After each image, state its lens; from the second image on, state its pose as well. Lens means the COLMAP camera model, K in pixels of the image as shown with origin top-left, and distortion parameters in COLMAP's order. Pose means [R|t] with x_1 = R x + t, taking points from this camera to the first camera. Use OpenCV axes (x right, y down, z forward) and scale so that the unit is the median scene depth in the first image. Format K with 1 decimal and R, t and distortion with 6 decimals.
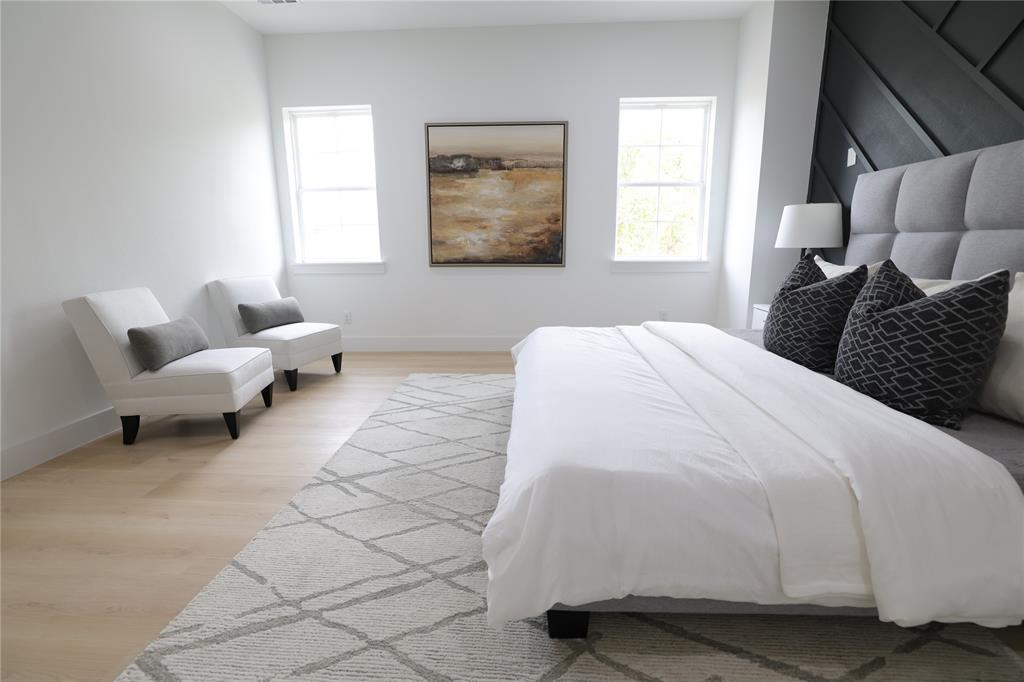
lens RADIAL K [[437.9, 0, 512.0], [0, 437.9, 341.0], [0, 0, 1]] dist [-0.053810, 0.018560]
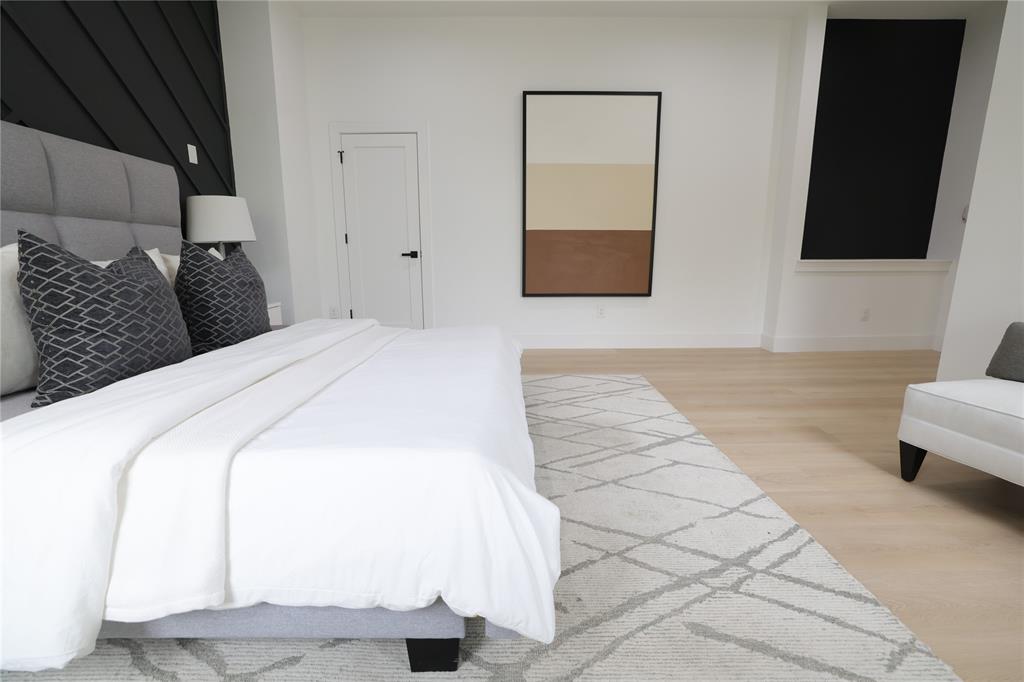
lens RADIAL K [[437.9, 0, 512.0], [0, 437.9, 341.0], [0, 0, 1]] dist [-0.053810, 0.018560]
pose [[-0.998424, 0.021046, -0.052025, 0.037072], [-0.001450, 0.917032, 0.398812, -0.168194], [0.056102, 0.398259, -0.915556, 0.925482]]
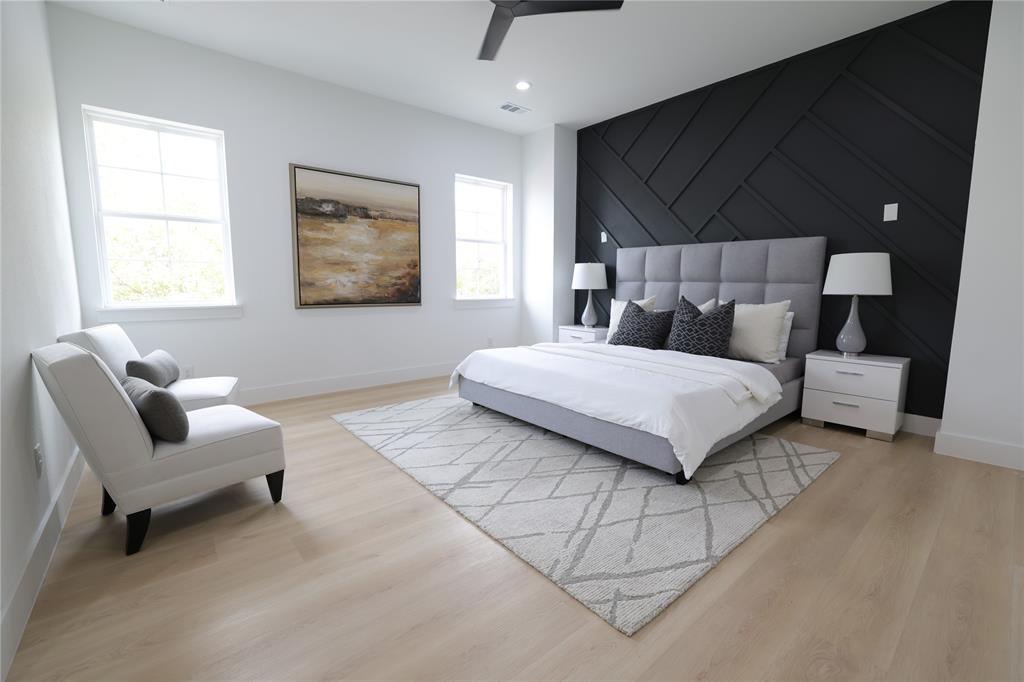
lens RADIAL K [[437.9, 0, 512.0], [0, 437.9, 341.0], [0, 0, 1]] dist [-0.053810, 0.018560]
pose [[0.733678, -0.076779, 0.675145, -0.520271], [0.136714, 0.989957, -0.035986, -0.001010], [-0.665602, 0.118703, 0.736806, -0.006683]]
